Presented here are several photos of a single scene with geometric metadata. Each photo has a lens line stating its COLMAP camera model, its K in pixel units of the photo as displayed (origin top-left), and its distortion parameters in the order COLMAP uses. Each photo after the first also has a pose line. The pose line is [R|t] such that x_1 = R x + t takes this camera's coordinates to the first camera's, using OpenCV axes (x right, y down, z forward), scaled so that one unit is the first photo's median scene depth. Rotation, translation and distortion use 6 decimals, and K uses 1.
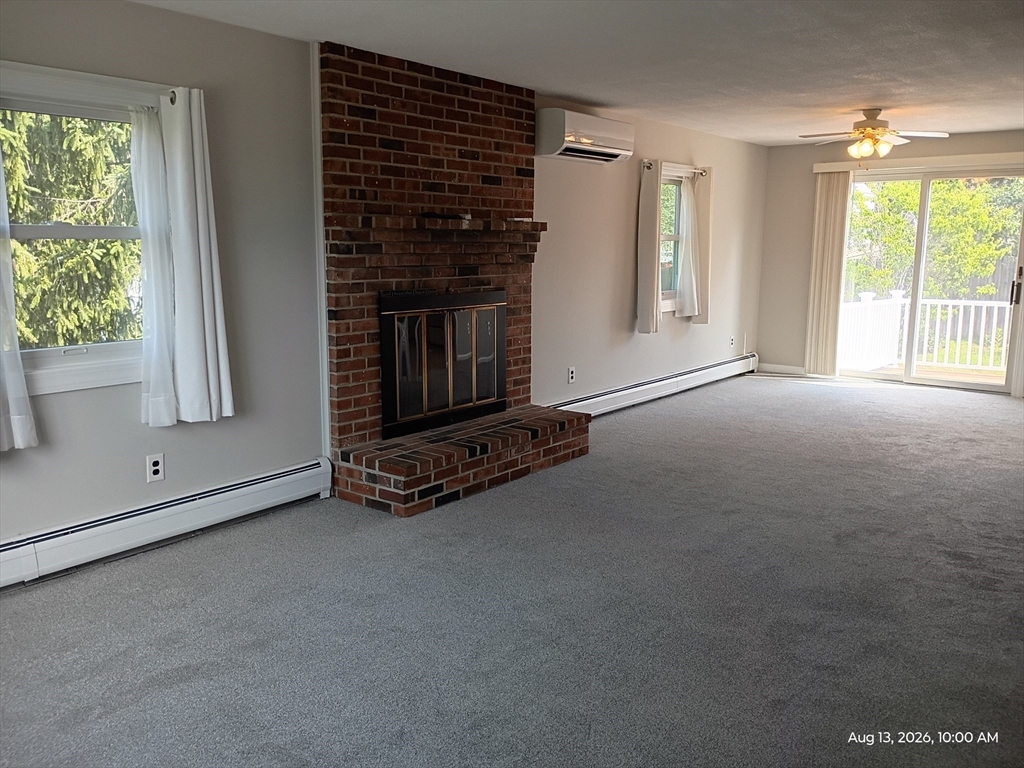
lens RADIAL K [[849.3, 0, 507.8], [0, 849.3, 387.2], [0, 0, 1]] dist [0.041501, -0.043813]
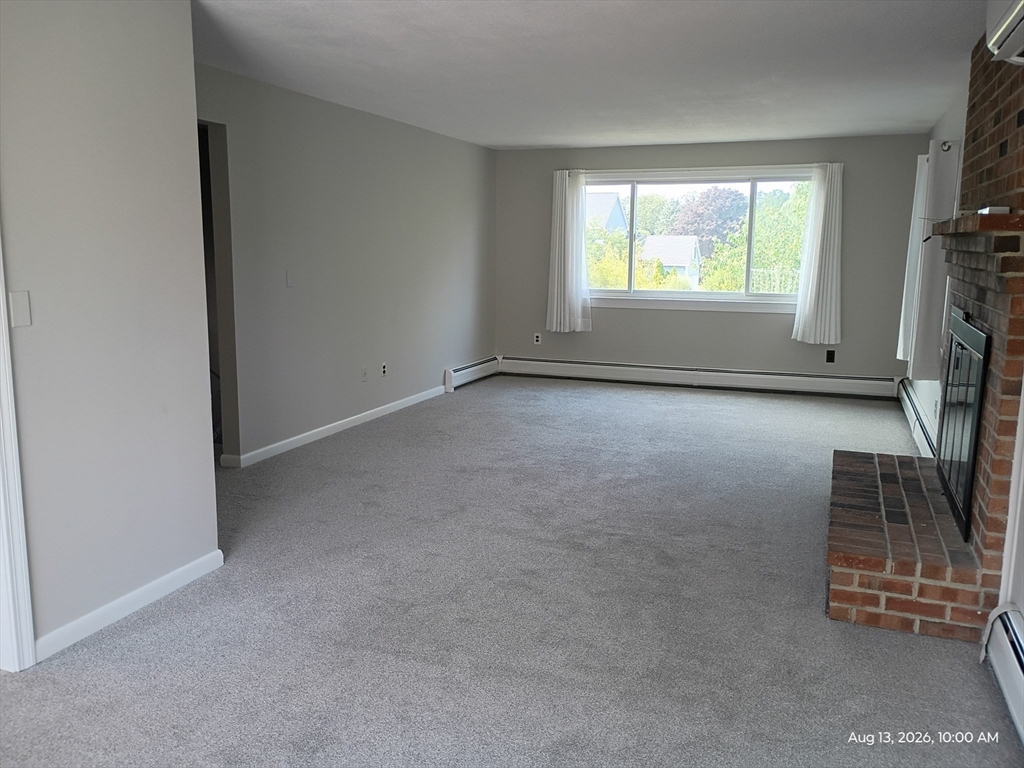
lens RADIAL K [[849.3, 0, 513.5], [0, 849.3, 382.3], [0, 0, 1]] dist [0.041501, -0.043813]
pose [[-0.953836, 0.038902, -0.297797, 0.516463], [-0.063084, 0.943502, 0.325308, -0.275501], [0.293627, 0.329076, -0.897492, 1.566050]]
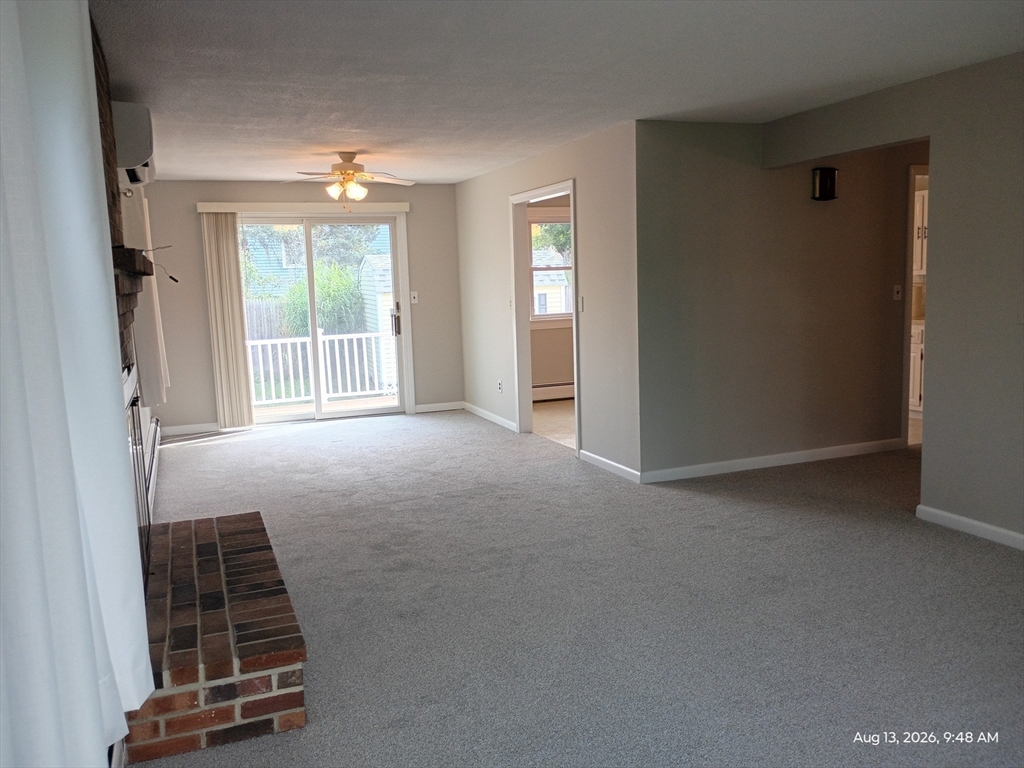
lens RADIAL K [[849.3, 0, 514.6], [0, 849.3, 382.6], [0, 0, 1]] dist [0.041501, -0.043813]
pose [[0.500537, -0.129528, 0.855970, -0.471373], [0.181769, 0.982428, 0.042373, -0.080408], [-0.846418, 0.134379, 0.515286, 0.438492]]
